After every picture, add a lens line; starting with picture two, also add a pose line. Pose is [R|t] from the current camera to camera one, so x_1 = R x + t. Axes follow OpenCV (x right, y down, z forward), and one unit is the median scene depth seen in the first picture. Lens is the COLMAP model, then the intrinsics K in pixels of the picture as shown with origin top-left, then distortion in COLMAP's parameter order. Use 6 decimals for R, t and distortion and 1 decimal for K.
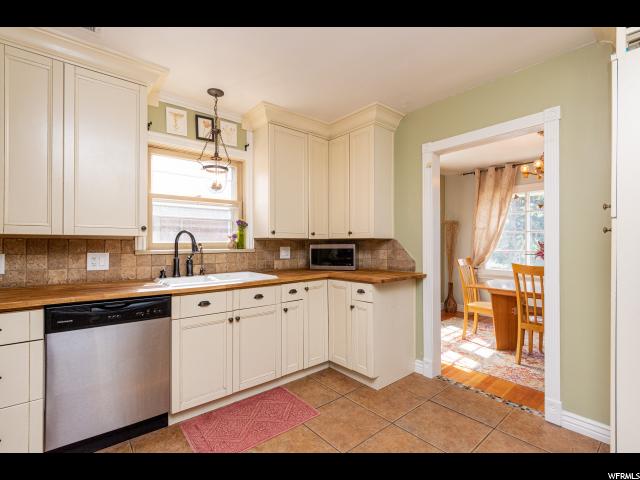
lens RADIAL K [[292.1, 0, 311.7], [0, 292.1, 241.2], [0, 0, 1]] dist [-0.001445, -0.000221]
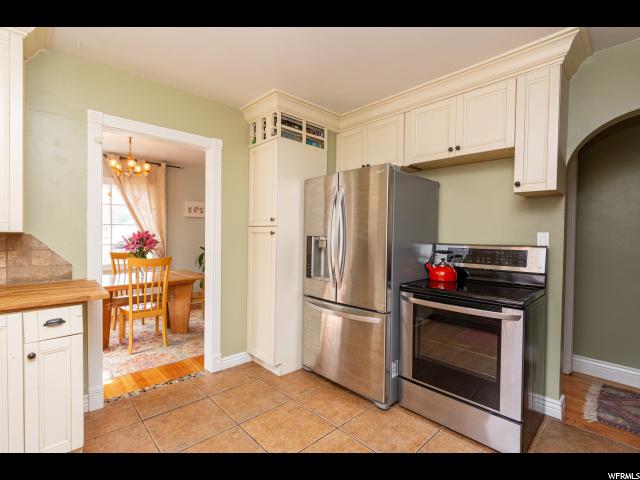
lens RADIAL K [[309.9, 0, 320.0], [0, 309.9, 240.0], [0, 0, 1]] dist [0.000063, 0.000235]
pose [[-0.071716, -0.020407, 0.997216, -0.460743], [-0.019394, 0.999630, 0.019061, -0.018690], [-0.997237, -0.017973, -0.072085, 0.460023]]
